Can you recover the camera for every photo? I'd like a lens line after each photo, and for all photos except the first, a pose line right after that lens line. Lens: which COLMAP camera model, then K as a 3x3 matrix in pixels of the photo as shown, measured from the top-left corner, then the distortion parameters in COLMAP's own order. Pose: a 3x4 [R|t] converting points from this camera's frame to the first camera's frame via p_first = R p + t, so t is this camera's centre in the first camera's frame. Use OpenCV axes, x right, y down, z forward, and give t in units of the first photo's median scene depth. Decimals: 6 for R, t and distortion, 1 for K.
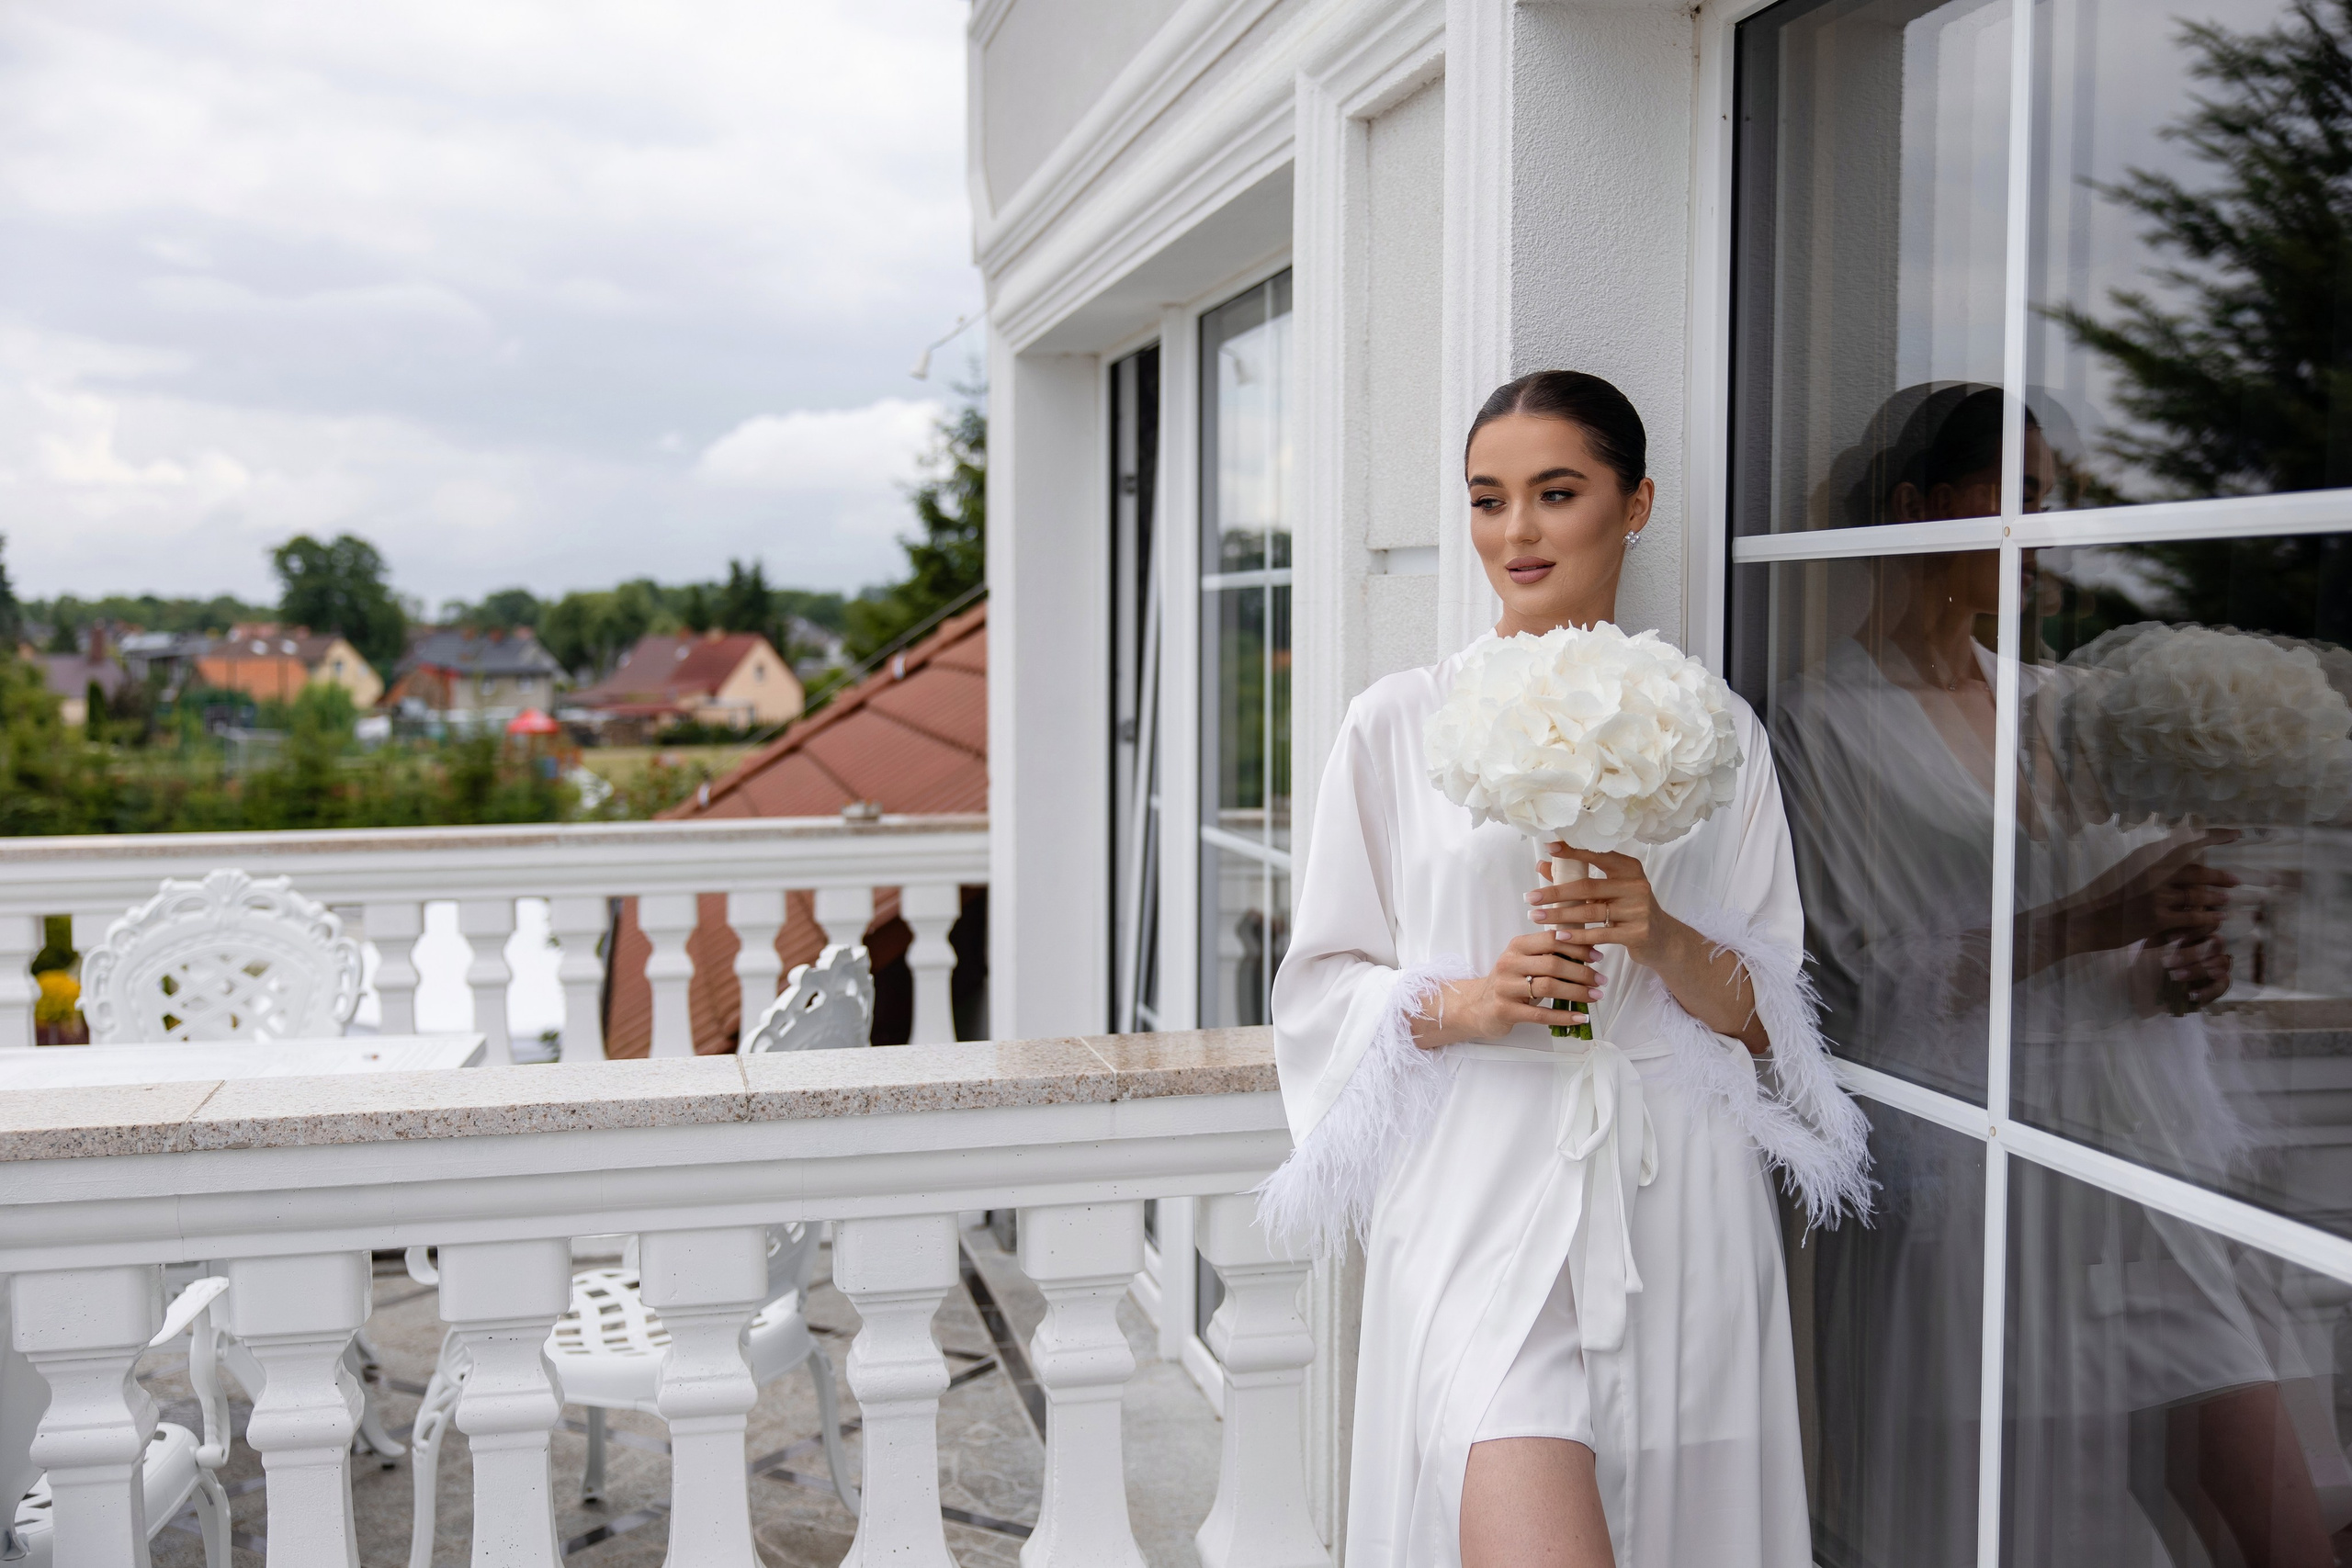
lens RADIAL K [[2459.7, 0, 1176.0], [0, 2459.7, 784.0], [0, 0, 1]] dist [0.004168, 0.024160]
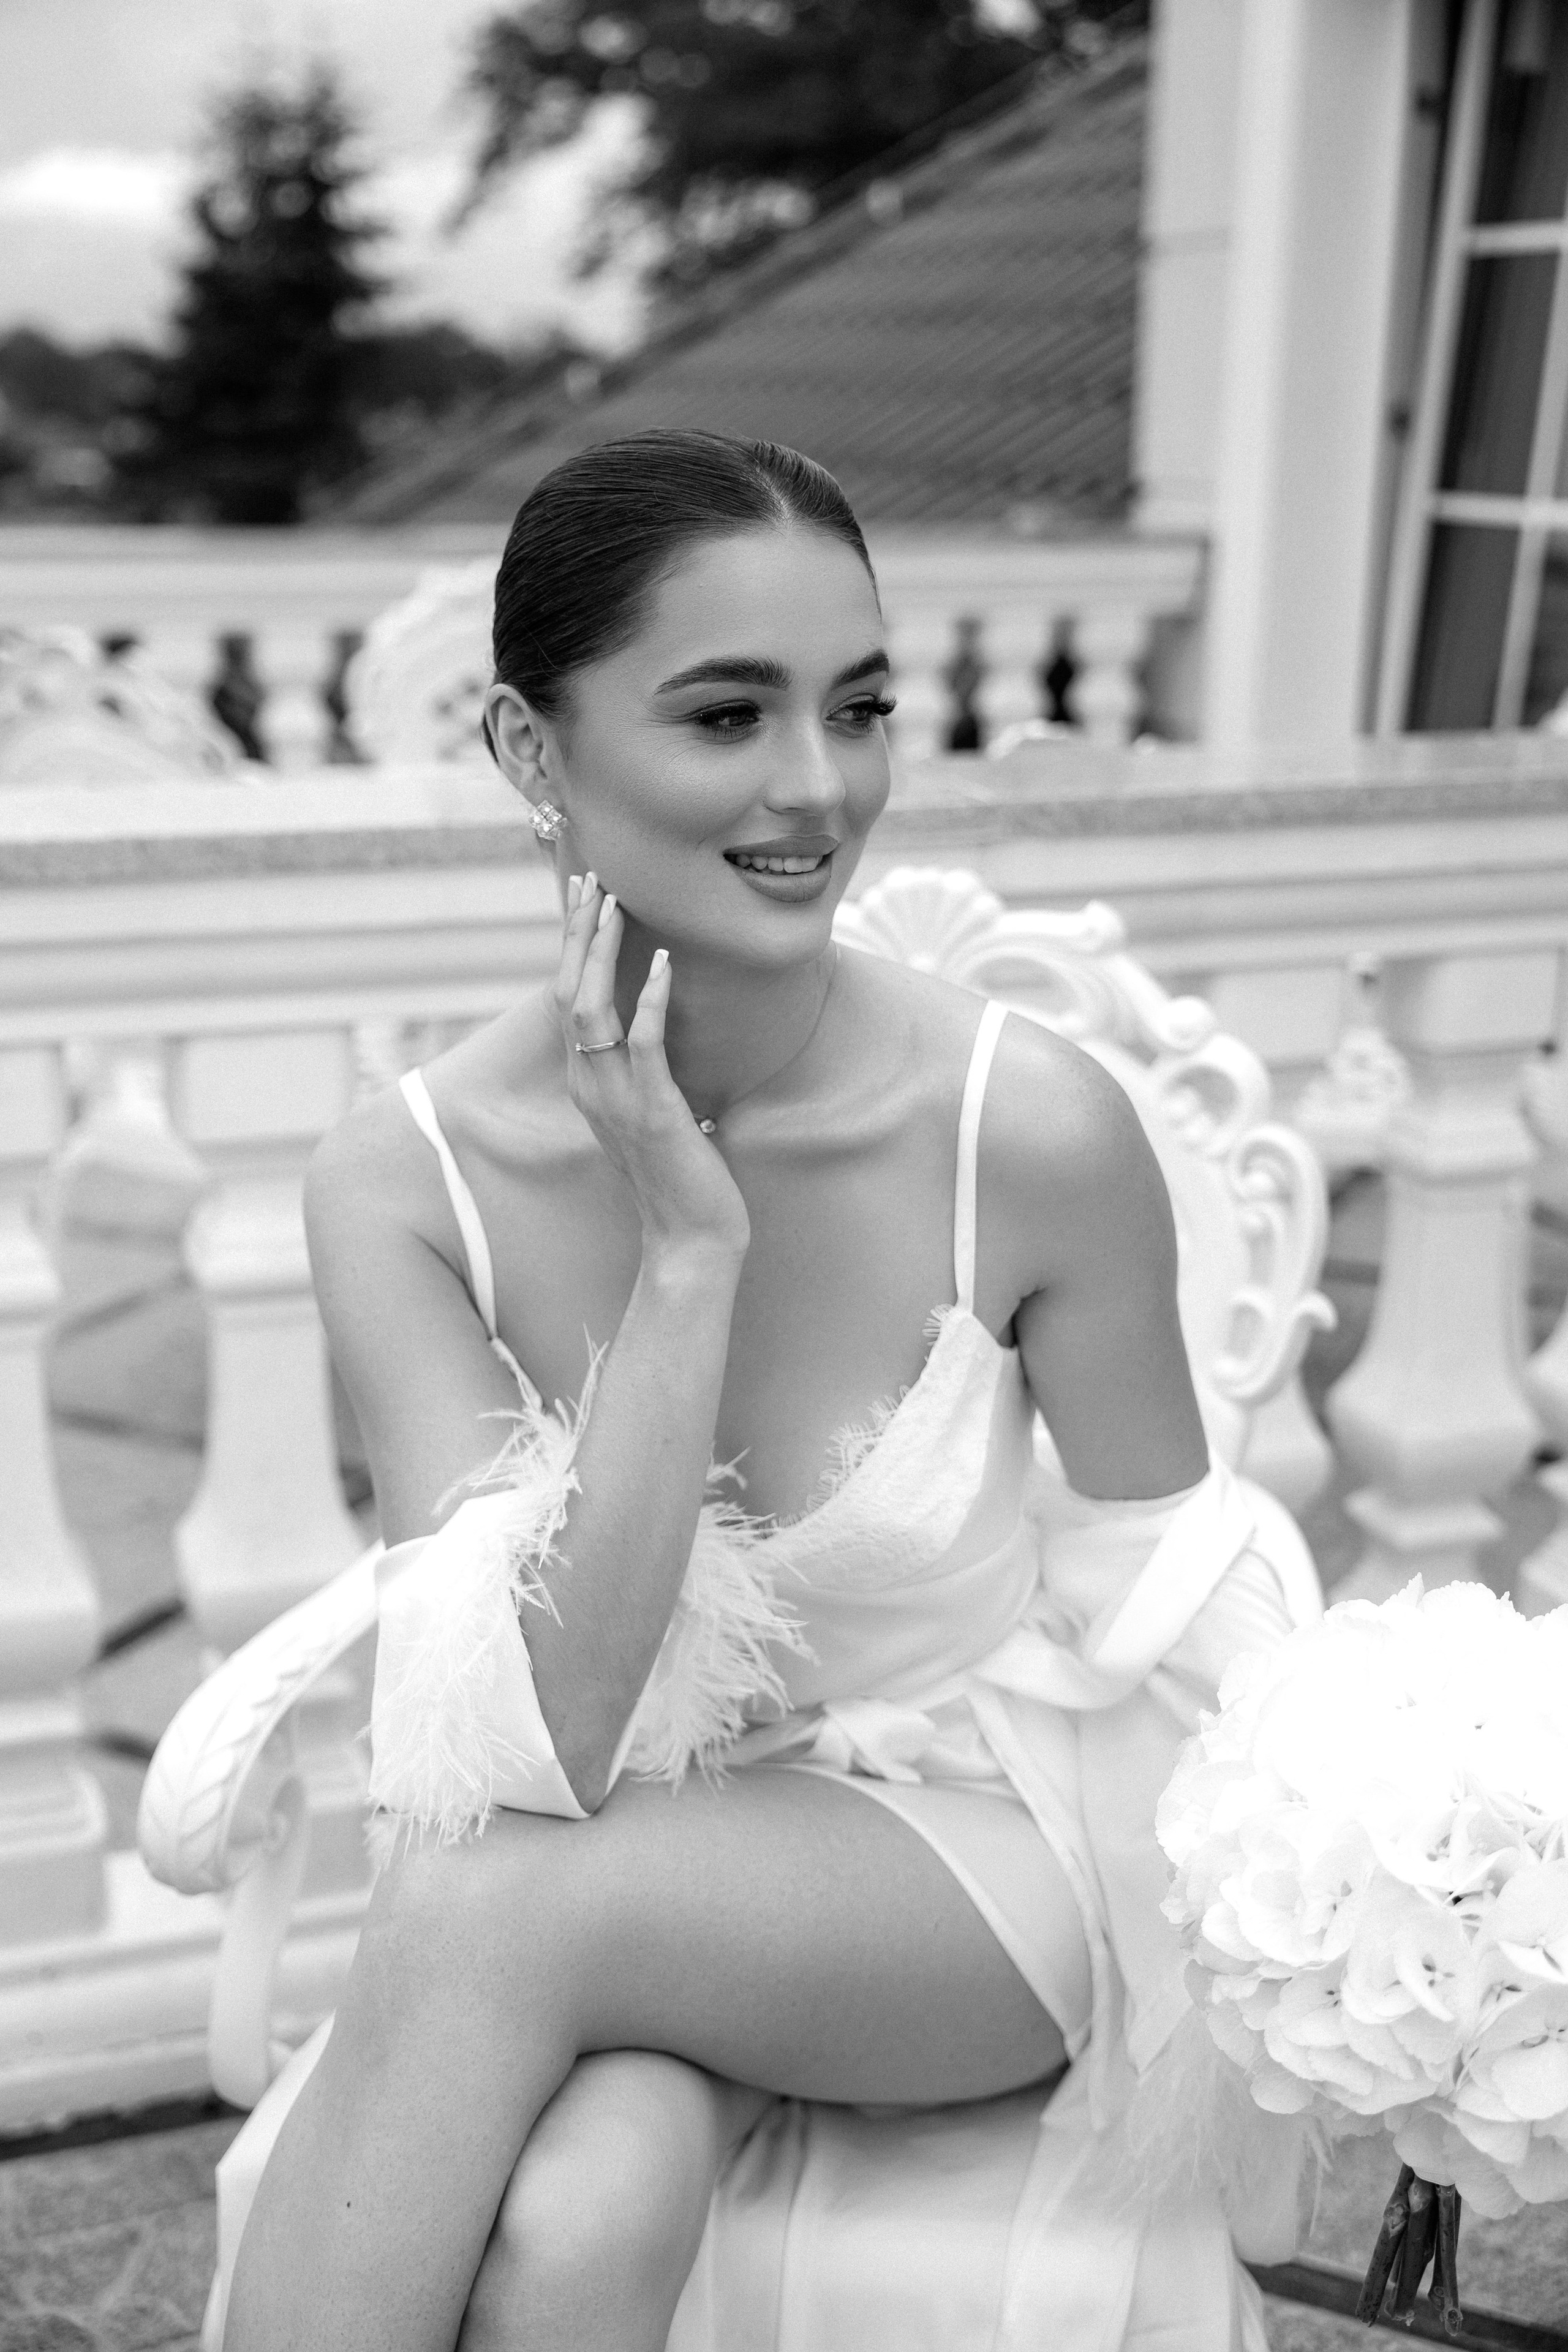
lens RADIAL K [[2873.9, 0, 784.0], [0, 2873.9, 1176.0], [0, 0, 1]] dist [0.018416, -0.020998]
pose [[0.991514, -0.017225, 0.128856, -0.432962], [-0.009179, 0.979434, 0.201556, 0.041762], [-0.129677, -0.201028, 0.970964, 0.038317]]
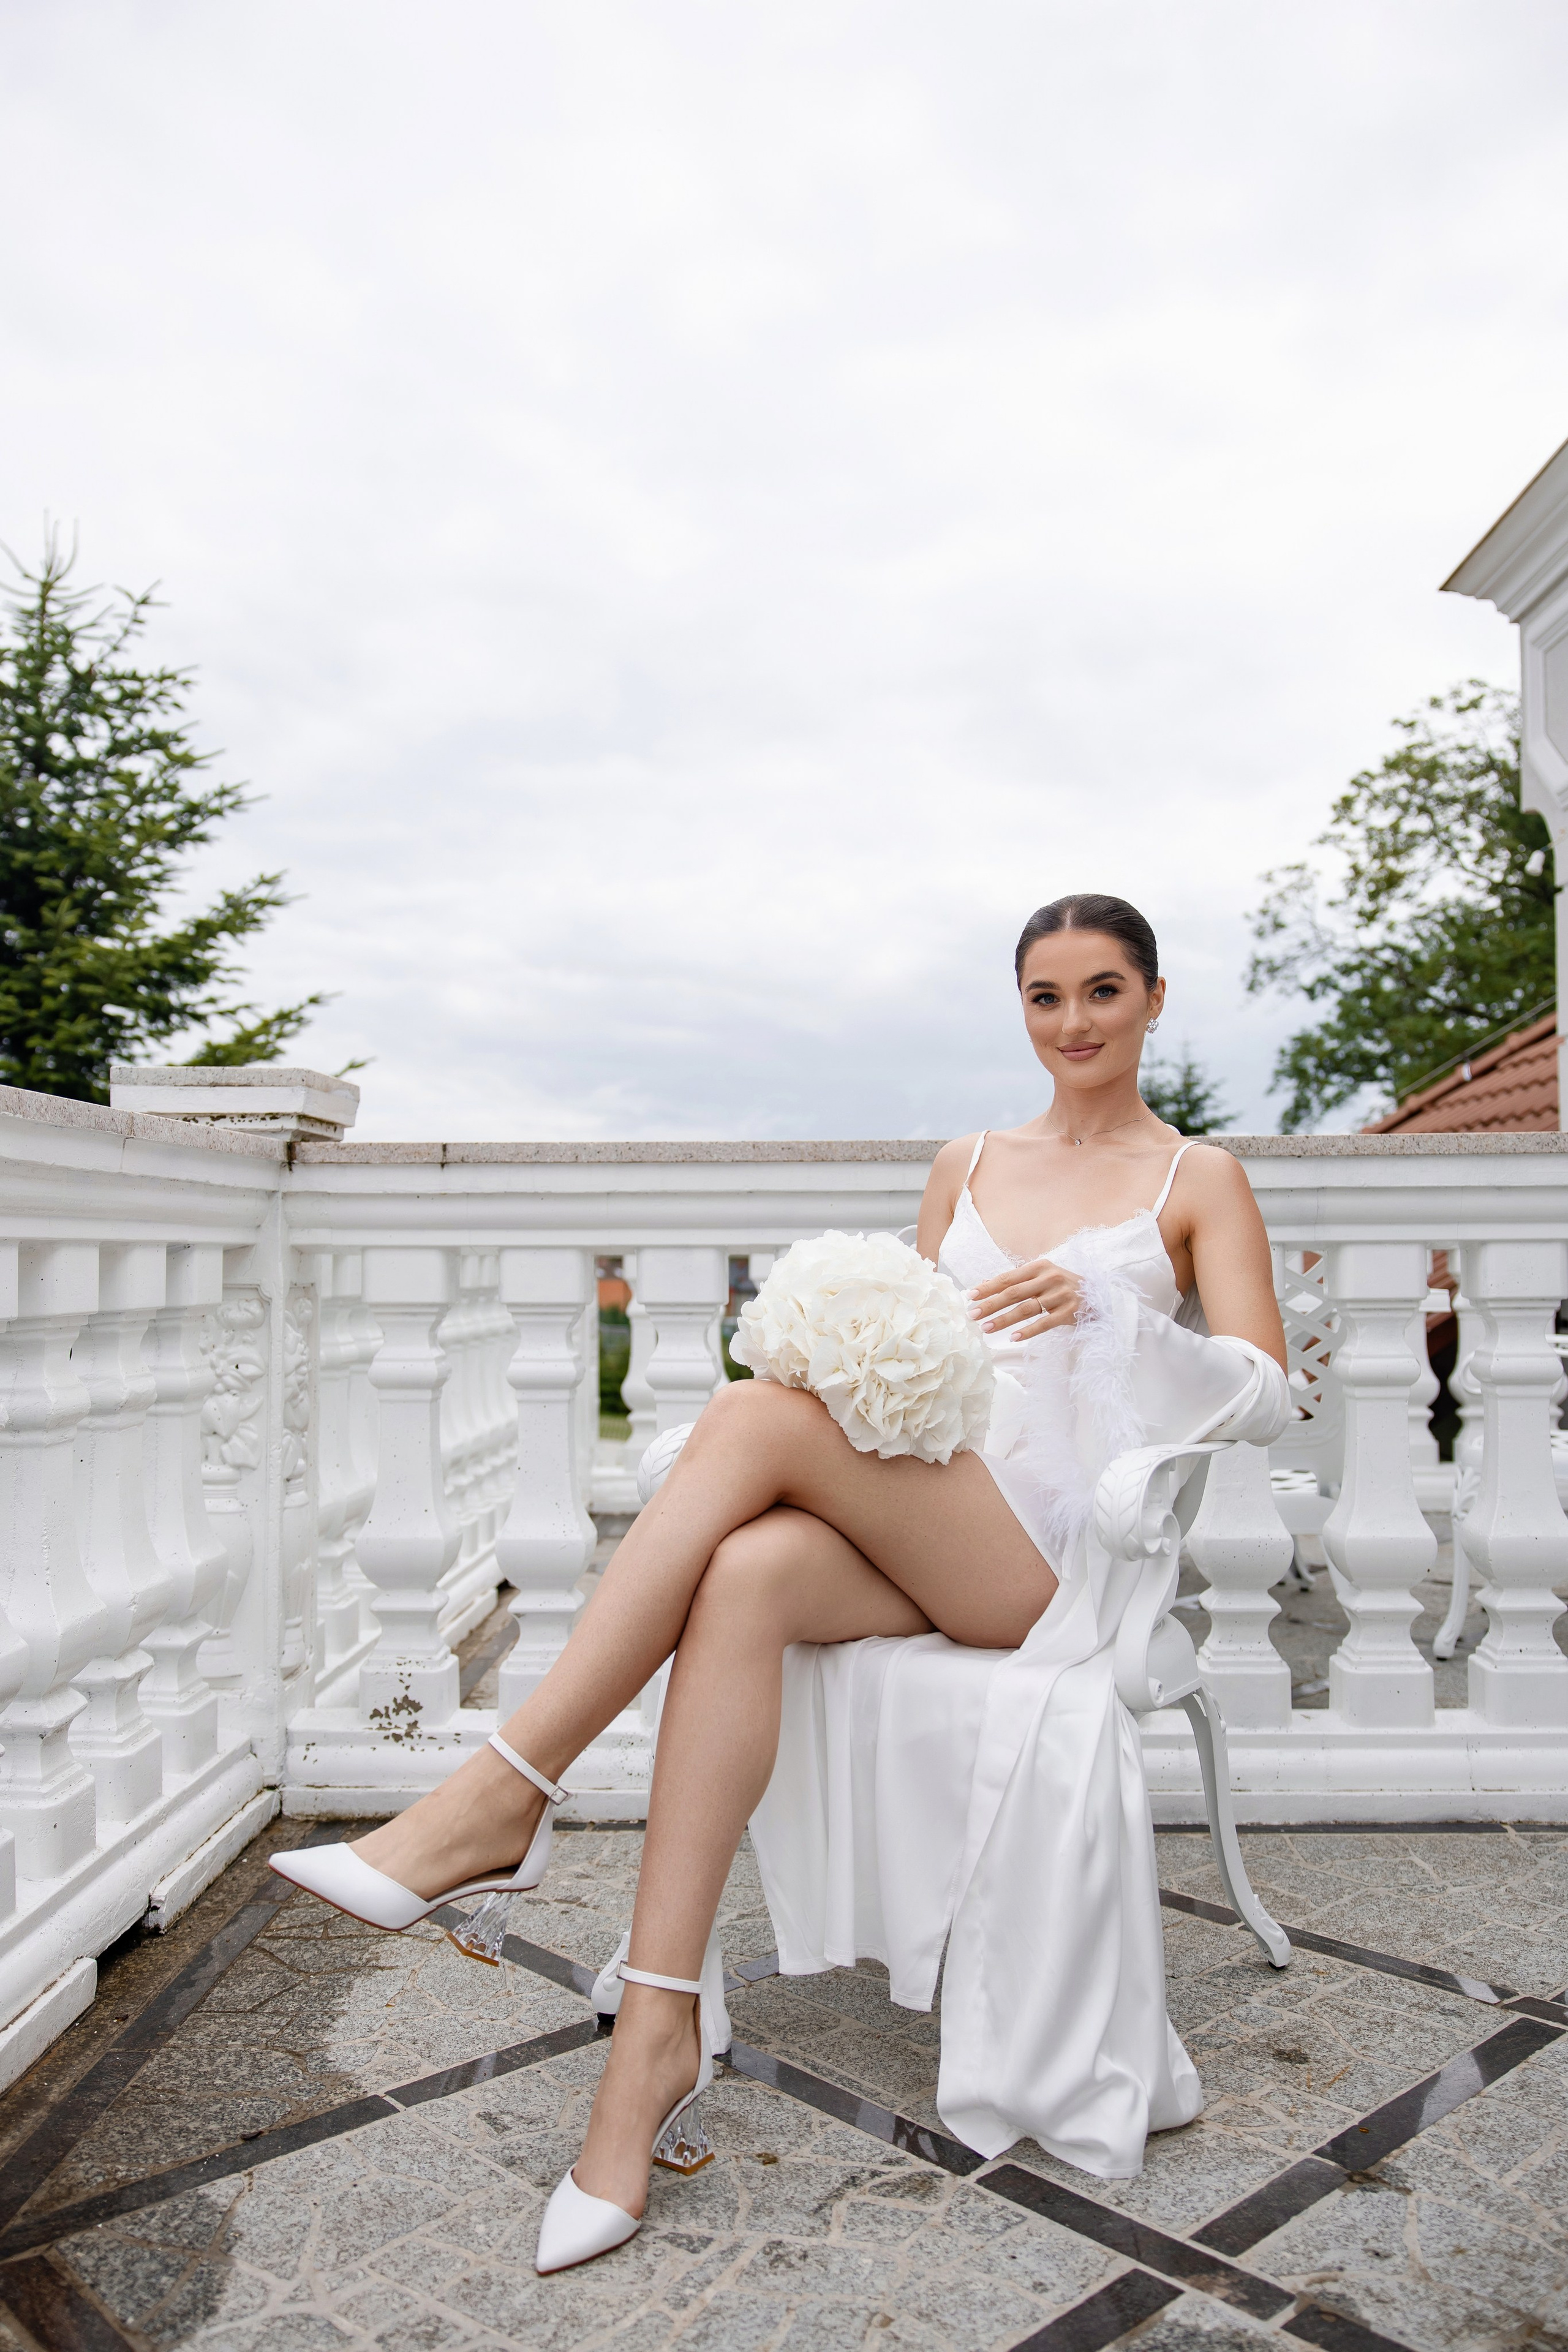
lens RADIAL K [[1826.1, 0, 784.0], [0, 1826.1, 1176.0], [0, 0, 1]] dist [-0.006268, -0.002807]
pose [[0.968848, -0.007732, -0.247537, -0.321462], [-0.019904, 0.993849, -0.108944, 0.151592], [0.246857, 0.110477, 0.962734, -0.081130]]
